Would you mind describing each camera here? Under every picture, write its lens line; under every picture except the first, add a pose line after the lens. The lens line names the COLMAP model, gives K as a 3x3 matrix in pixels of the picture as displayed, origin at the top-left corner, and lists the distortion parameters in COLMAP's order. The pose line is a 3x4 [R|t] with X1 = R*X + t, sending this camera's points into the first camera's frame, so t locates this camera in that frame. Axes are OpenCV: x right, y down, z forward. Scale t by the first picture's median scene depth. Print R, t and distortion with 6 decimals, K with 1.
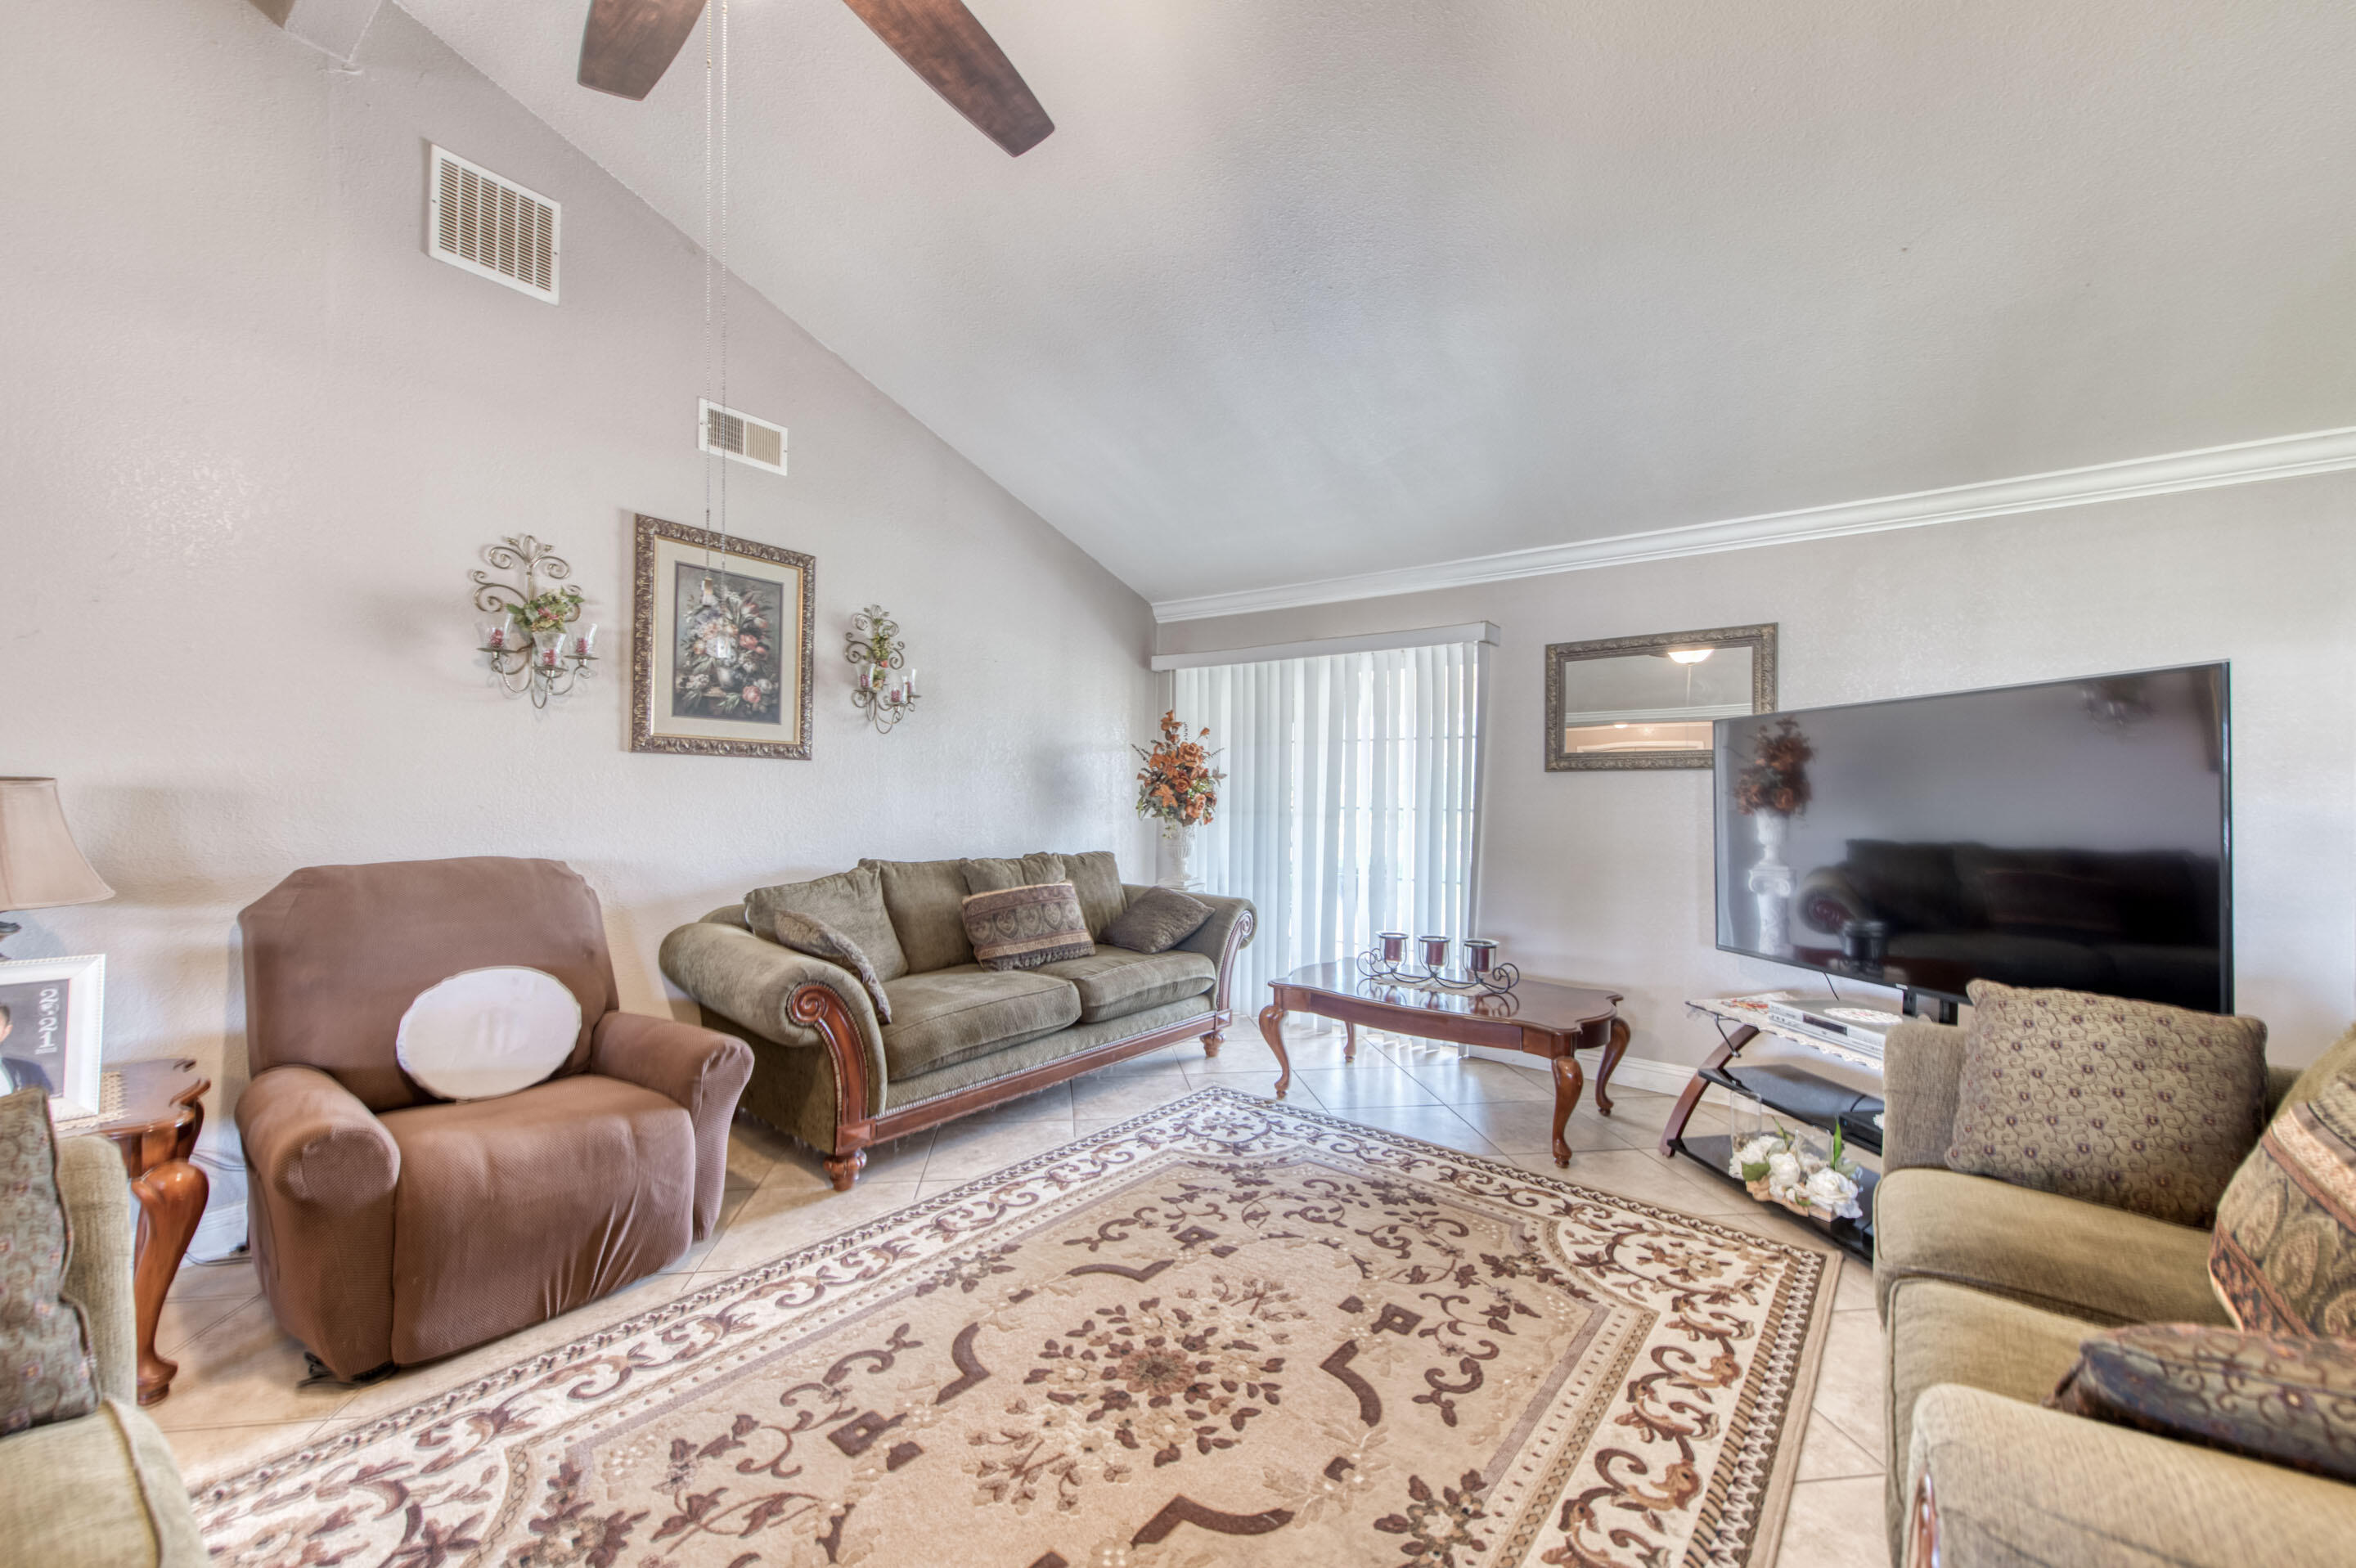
lens RADIAL K [[916.7, 0, 1178.8], [0, 916.7, 795.3], [0, 0, 1]] dist [0.010288, -0.002425]
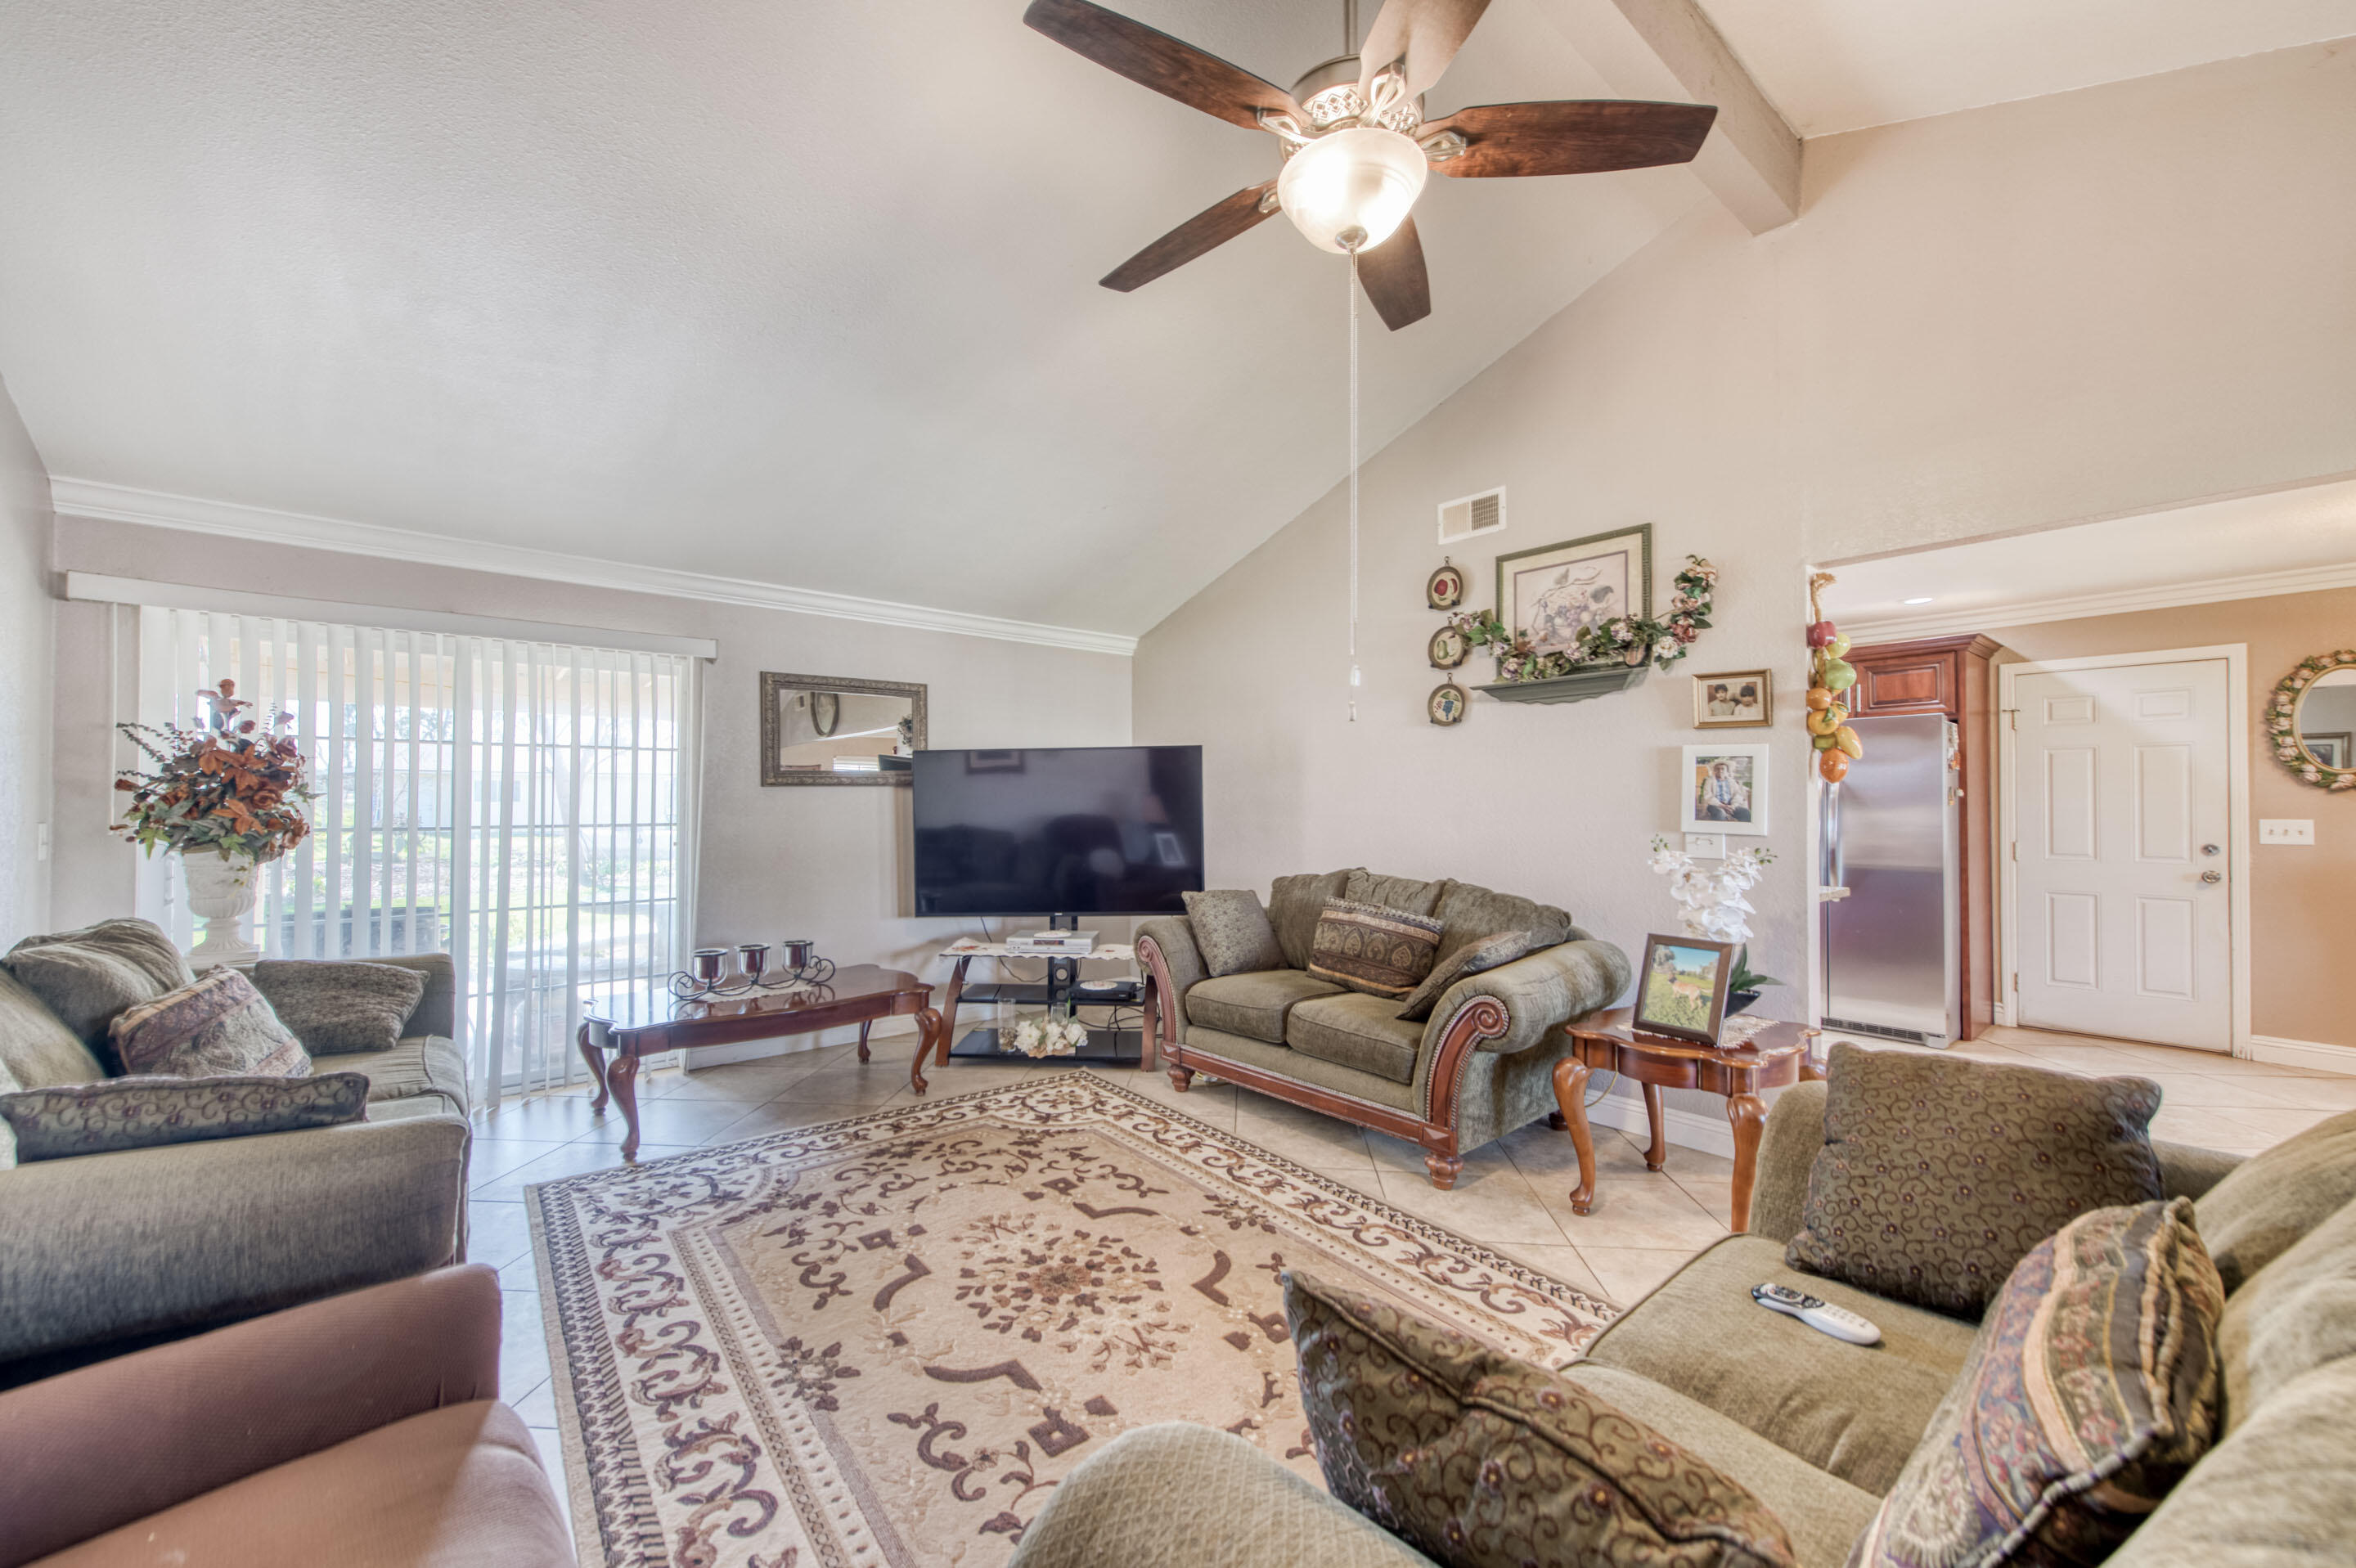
lens RADIAL K [[916.7, 0, 1175.9], [0, 916.7, 796.1], [0, 0, 1]] dist [0.010288, -0.002425]
pose [[0.215445, -0.003335, 0.976510, -0.975154], [0.009774, 0.999951, 0.001258, -0.017278], [-0.976467, 0.009273, 0.215467, 0.473990]]
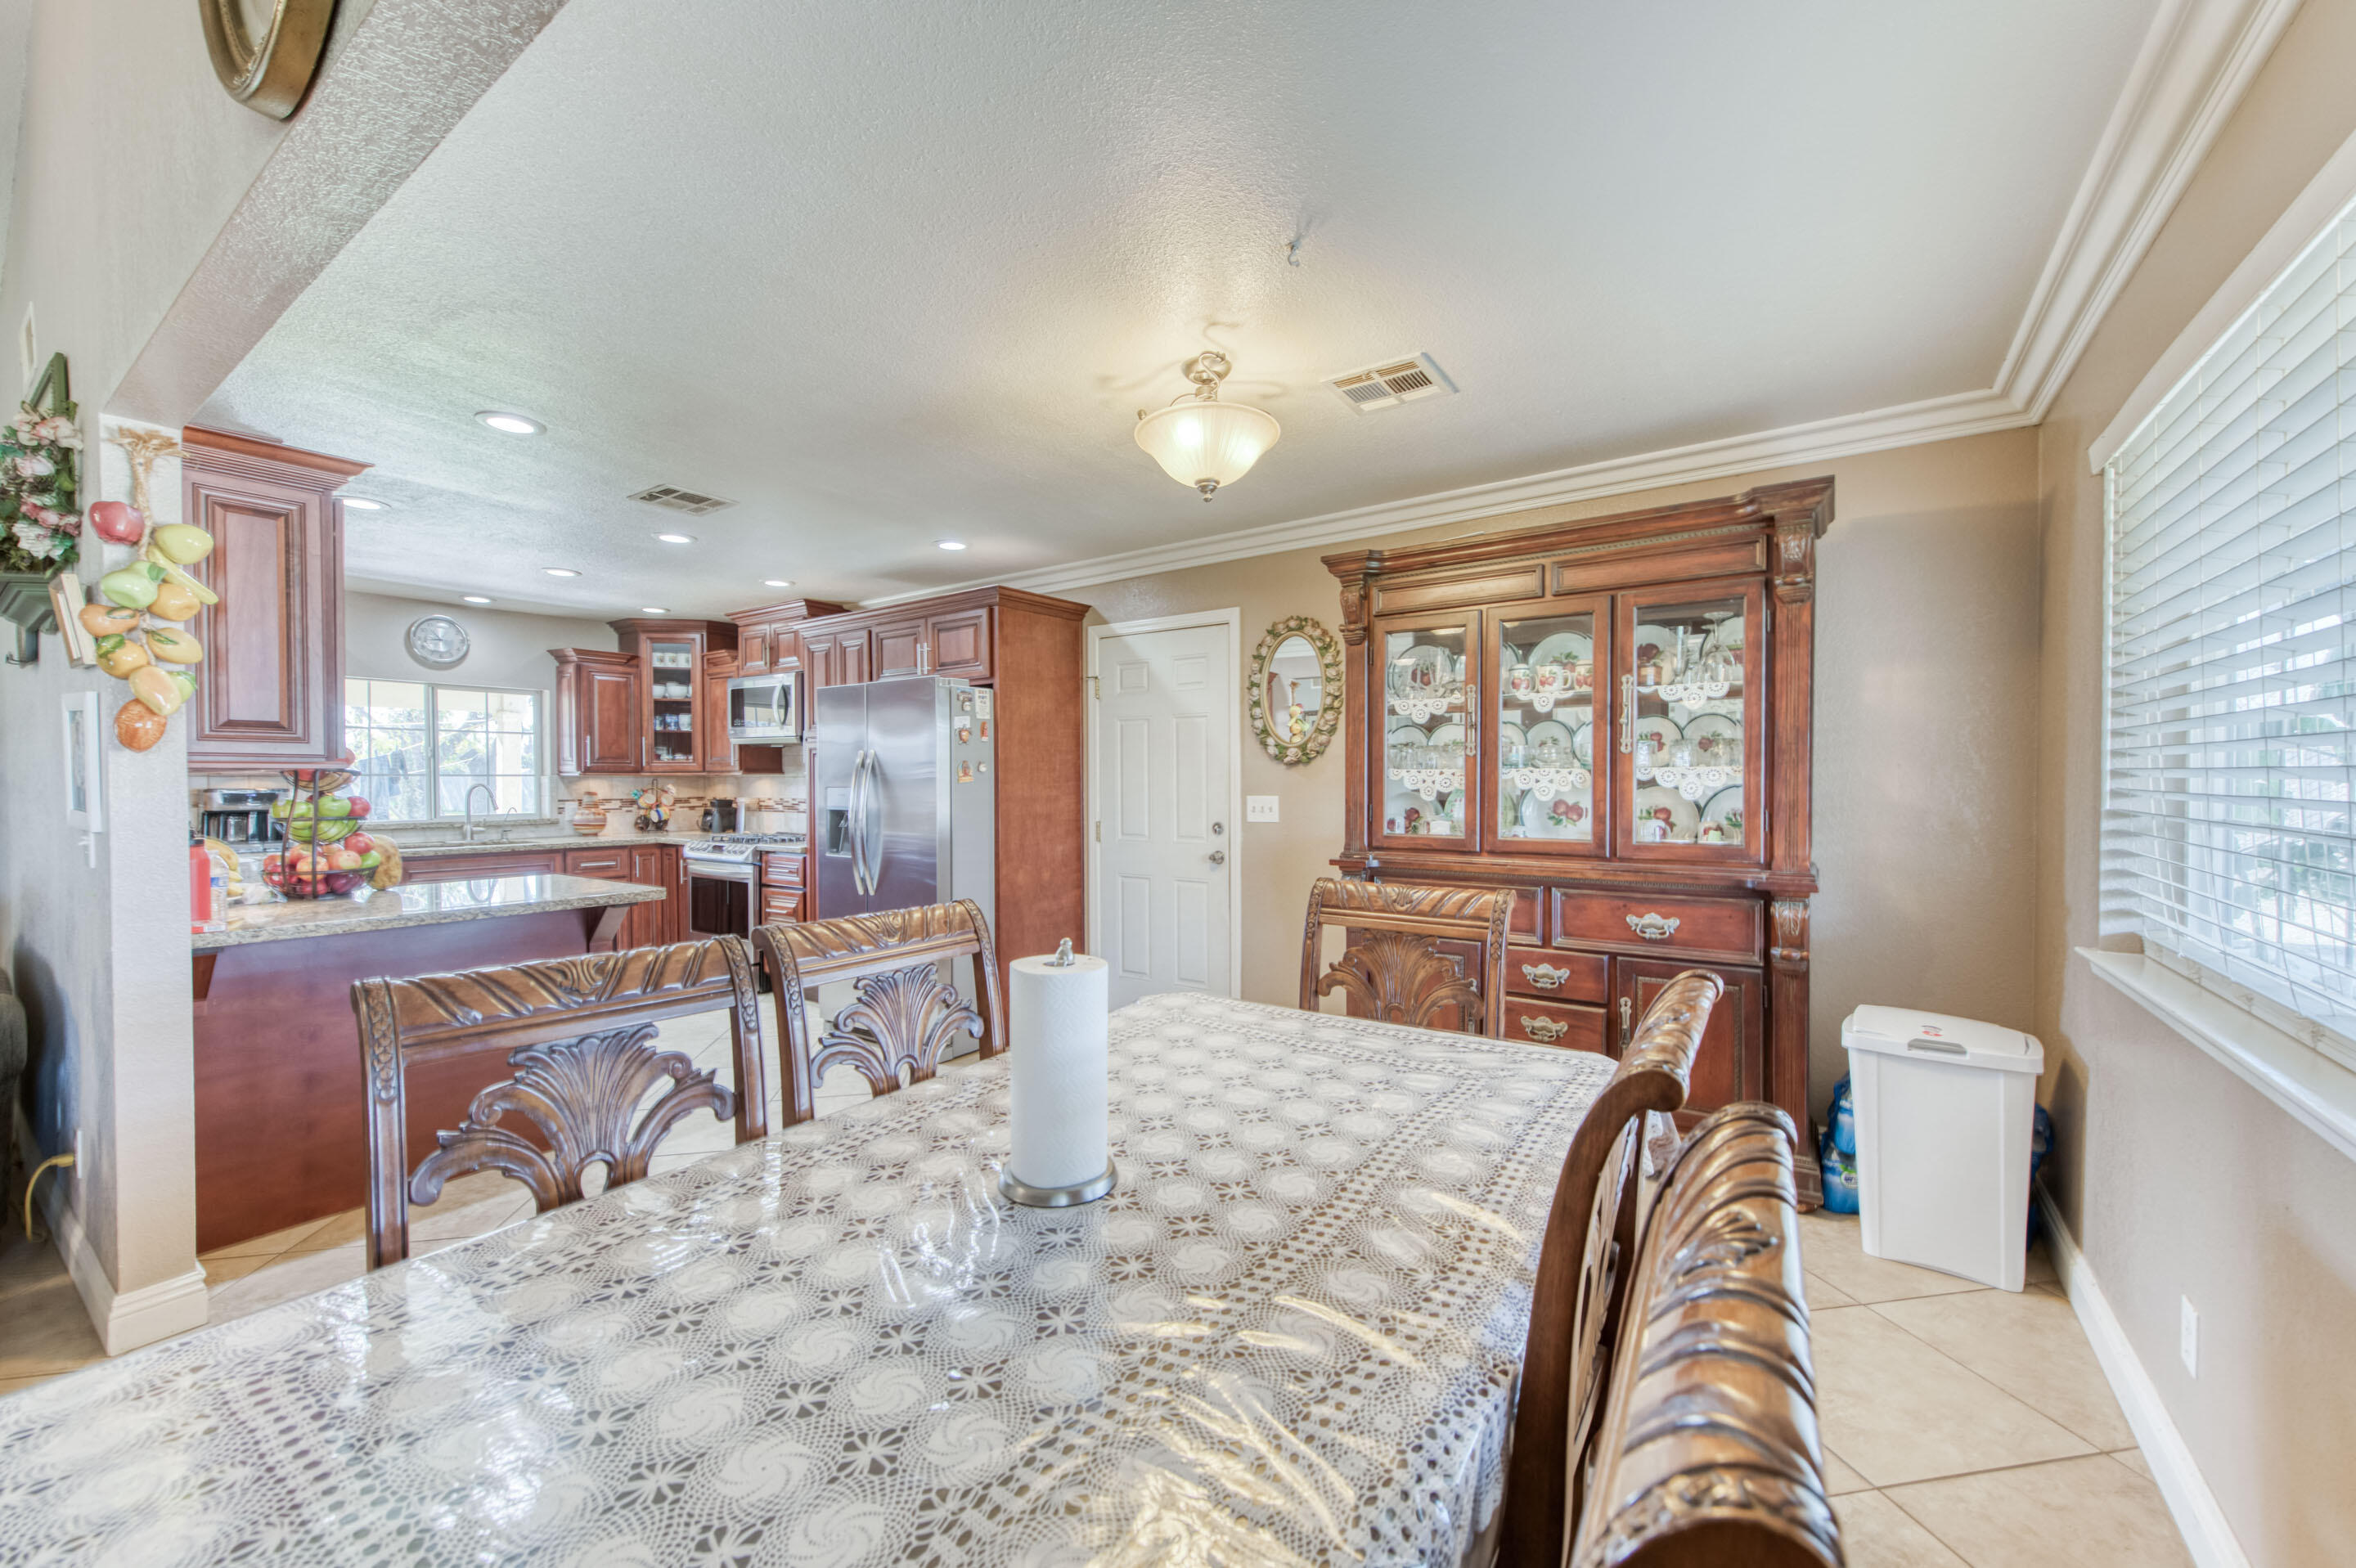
lens RADIAL K [[916.7, 0, 1180.1], [0, 916.7, 796.7], [0, 0, 1]] dist [0.010288, -0.002425]
pose [[-0.048408, -0.028341, 0.998425, -0.406432], [0.011076, 0.999521, 0.028909, 0.003577], [-0.998766, 0.012458, -0.048071, -1.058421]]
